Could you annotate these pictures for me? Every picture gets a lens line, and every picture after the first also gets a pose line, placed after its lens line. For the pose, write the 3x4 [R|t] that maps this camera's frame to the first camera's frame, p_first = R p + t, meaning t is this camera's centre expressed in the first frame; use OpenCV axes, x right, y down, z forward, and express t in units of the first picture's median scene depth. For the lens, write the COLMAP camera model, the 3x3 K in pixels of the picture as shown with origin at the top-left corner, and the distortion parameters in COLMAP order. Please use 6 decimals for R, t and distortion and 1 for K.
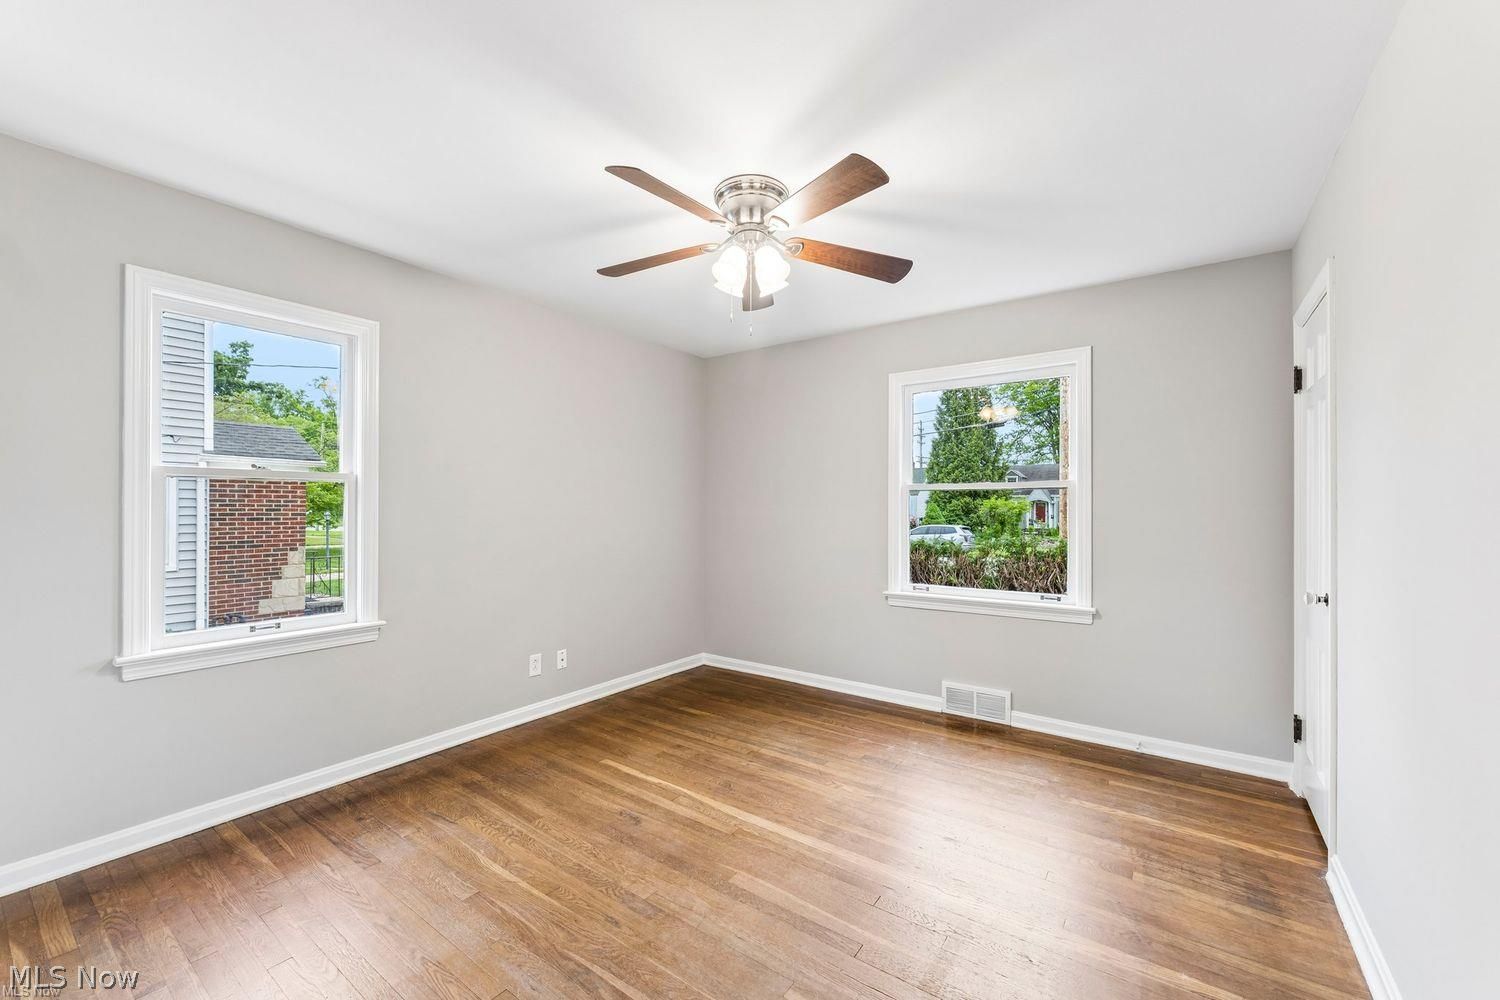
lens RADIAL K [[607.2, 0, 741.7], [0, 607.2, 501.3], [0, 0, 1]] dist [-0.000594, 0.000690]
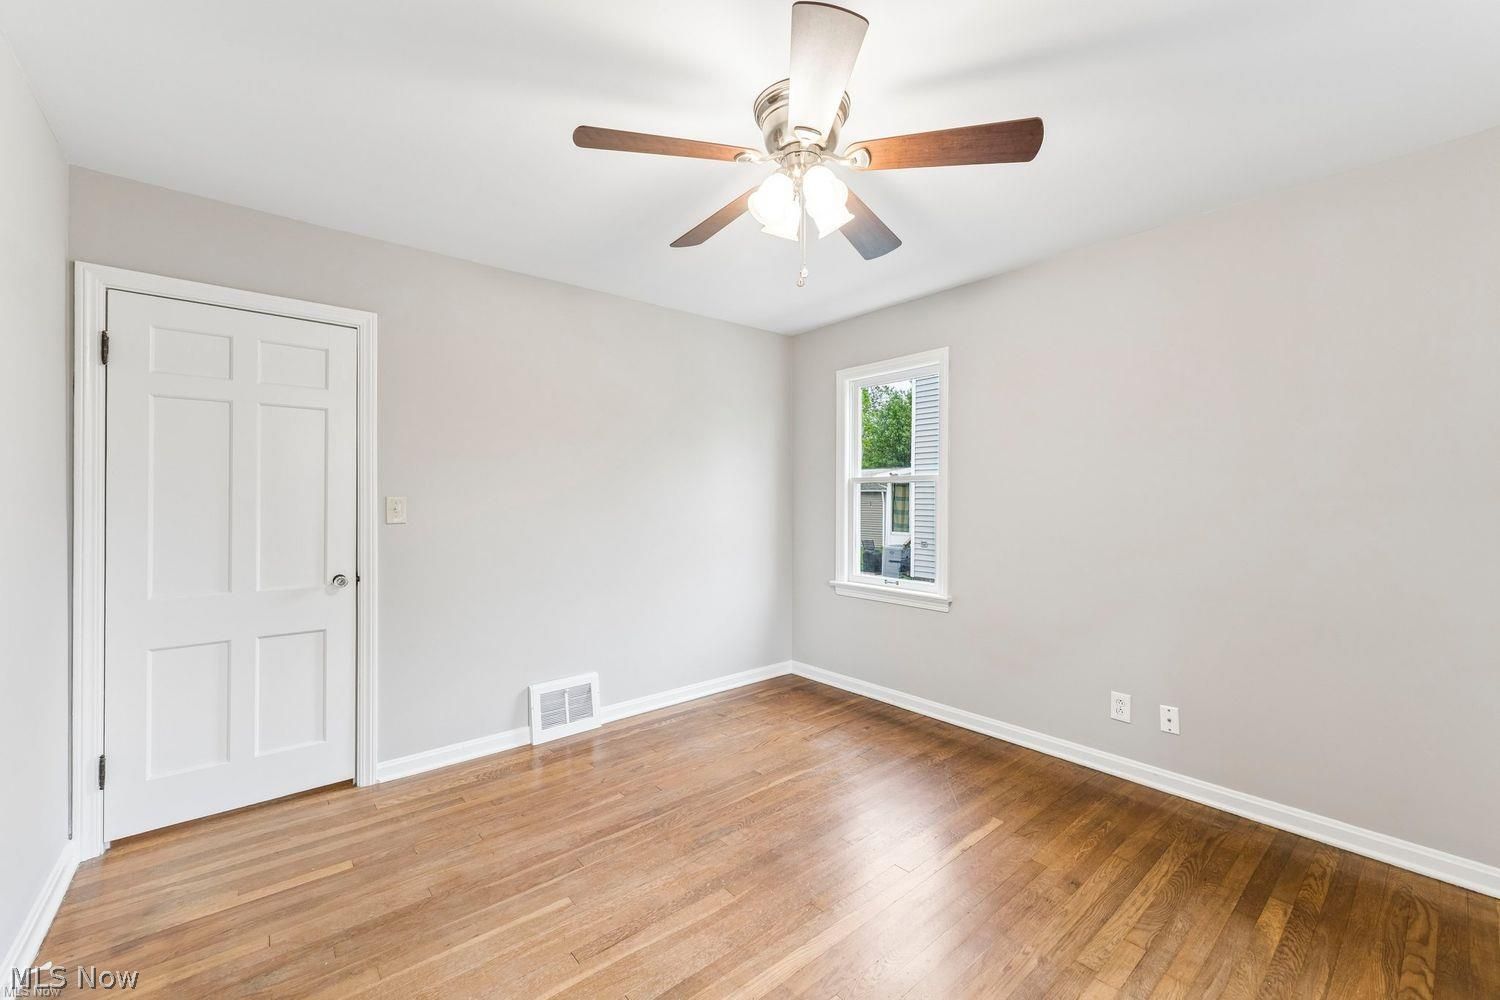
lens RADIAL K [[607.2, 0, 761.0], [0, 607.2, 495.2], [0, 0, 1]] dist [-0.000594, 0.000690]
pose [[-0.248617, -0.013670, -0.968505, 0.602605], [0.006000, 0.999859, -0.015653, 0.013518], [0.968583, -0.009702, -0.248501, 0.871683]]
